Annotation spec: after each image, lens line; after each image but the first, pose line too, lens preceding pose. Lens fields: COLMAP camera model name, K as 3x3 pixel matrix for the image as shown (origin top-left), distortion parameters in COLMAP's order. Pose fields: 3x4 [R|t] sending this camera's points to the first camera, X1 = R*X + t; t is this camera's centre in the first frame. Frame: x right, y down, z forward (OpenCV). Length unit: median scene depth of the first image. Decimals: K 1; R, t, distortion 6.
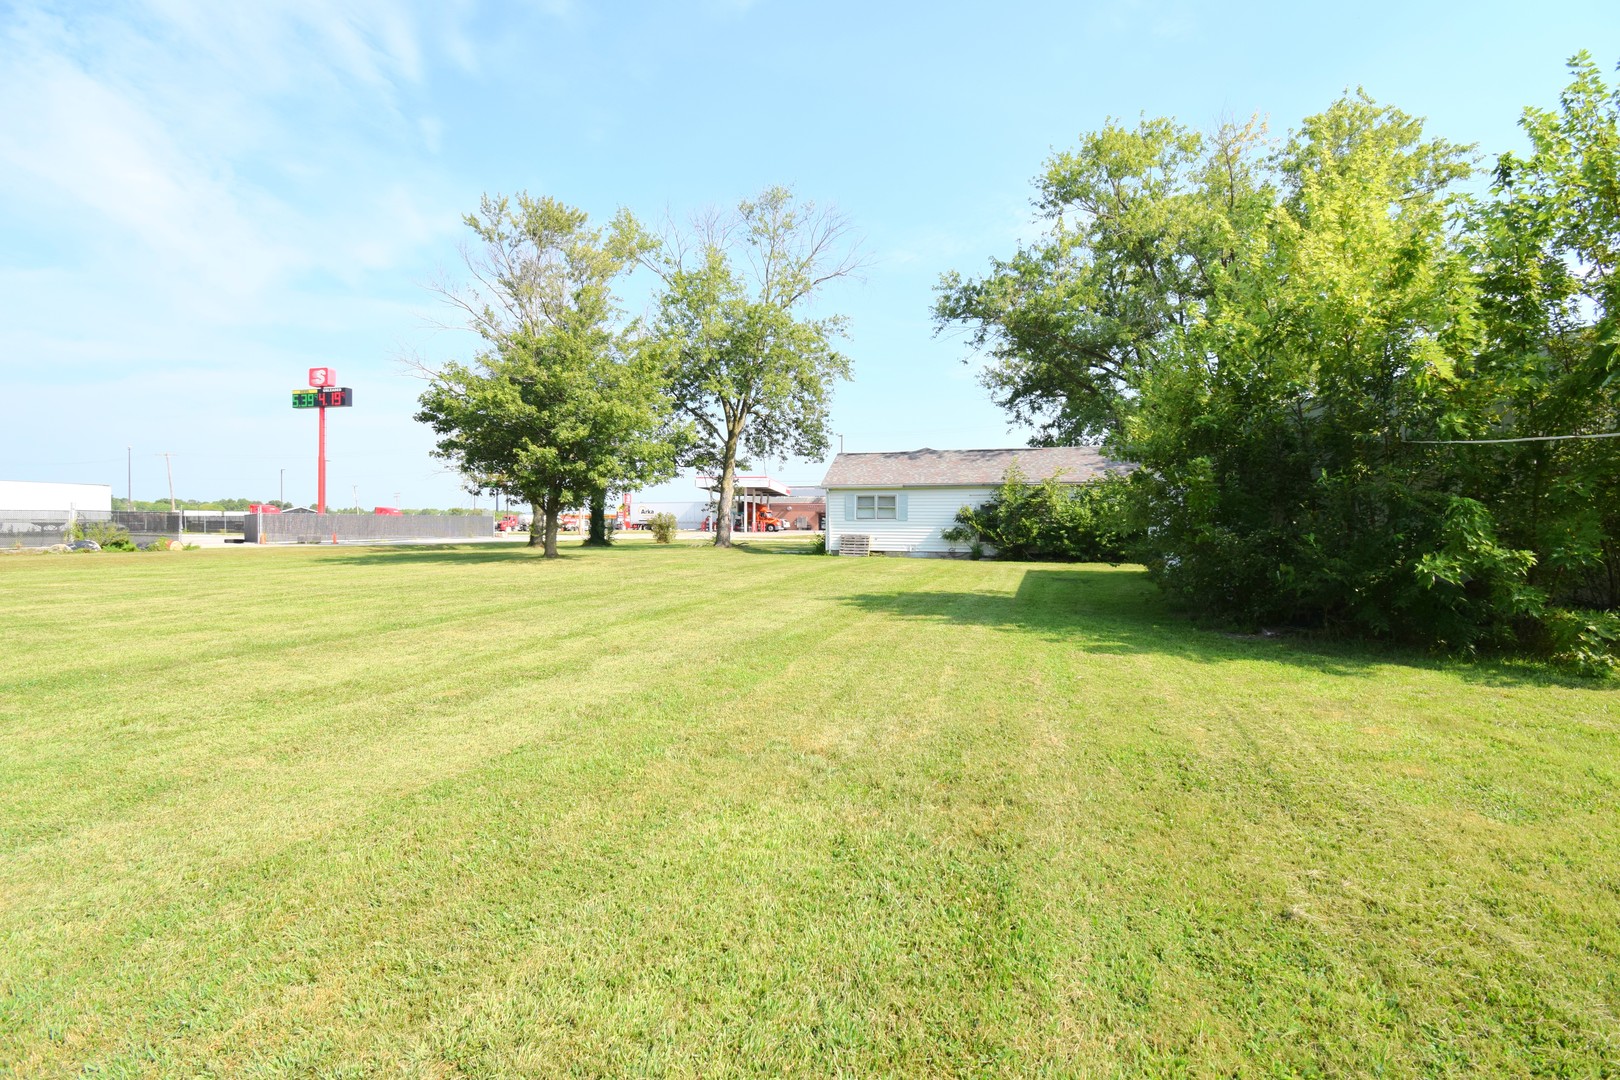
lens RADIAL K [[709.0, 0, 813.3], [0, 709.0, 522.0], [0, 0, 1]] dist [-0.000032, -0.000282]
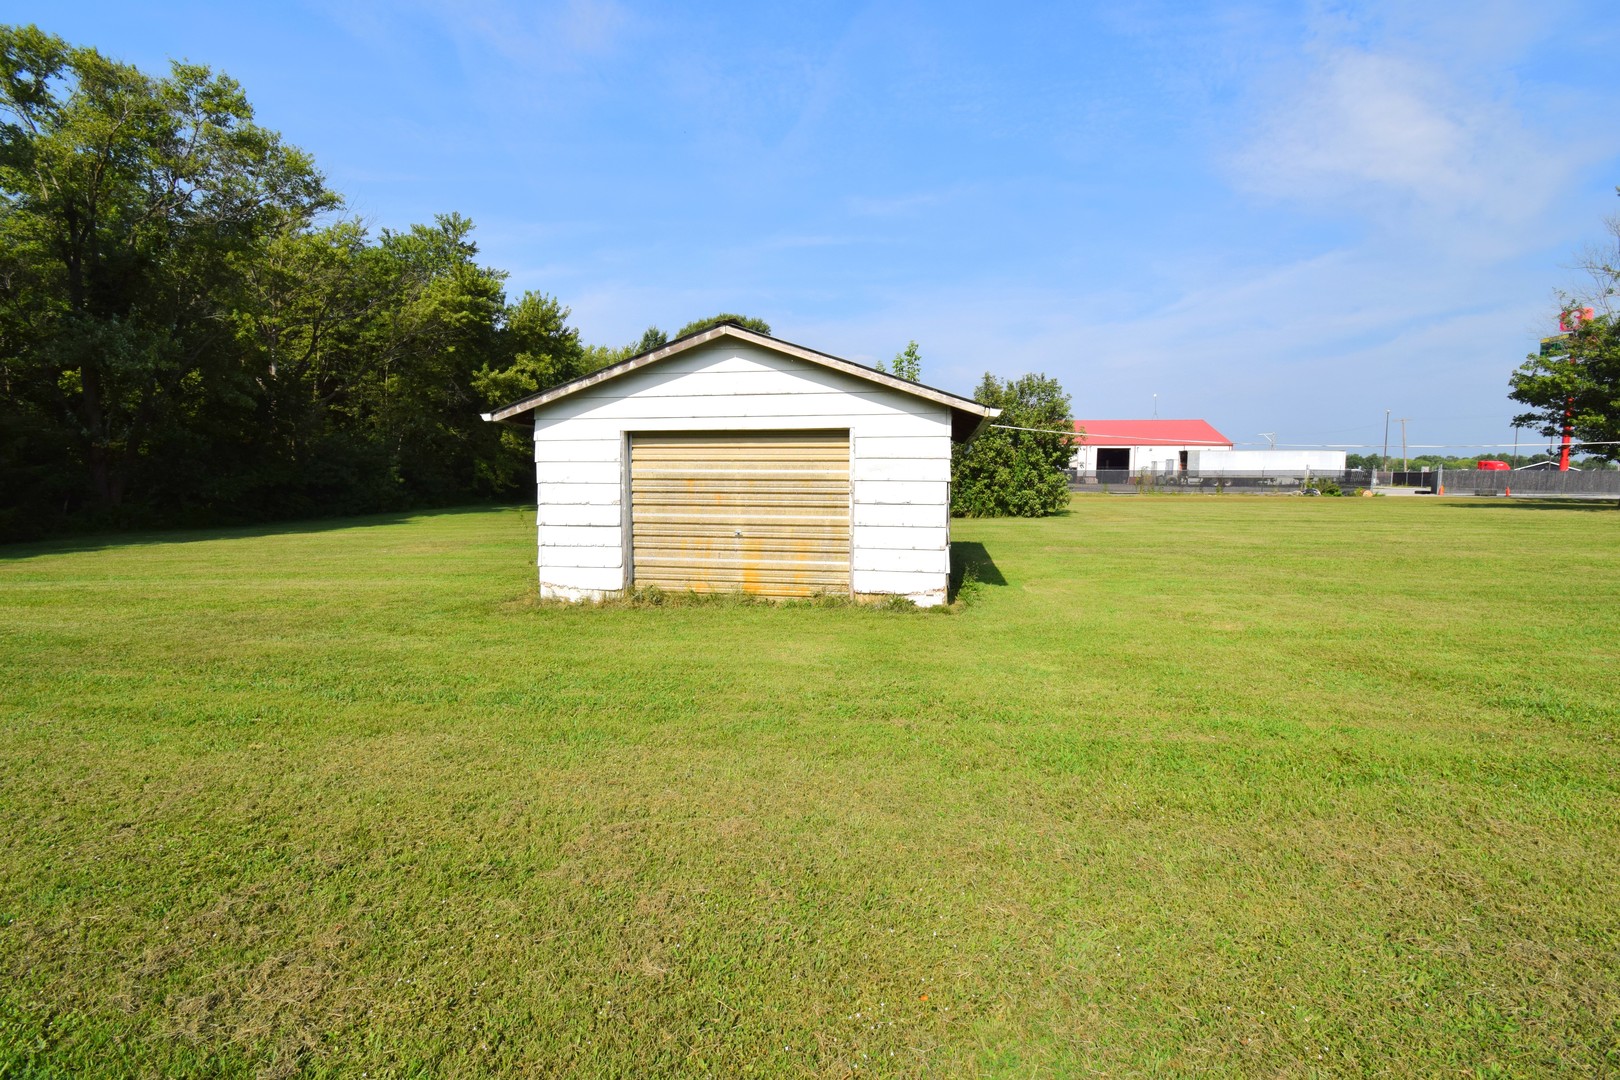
lens RADIAL K [[709.0, 0, 813.3], [0, 709.0, 522.0], [0, 0, 1]] dist [-0.000032, -0.000282]
pose [[0.109767, 0.061260, -0.992068, 0.394747], [0.000578, 0.998095, 0.061696, 0.000770], [0.993957, -0.007345, 0.109523, -0.267782]]
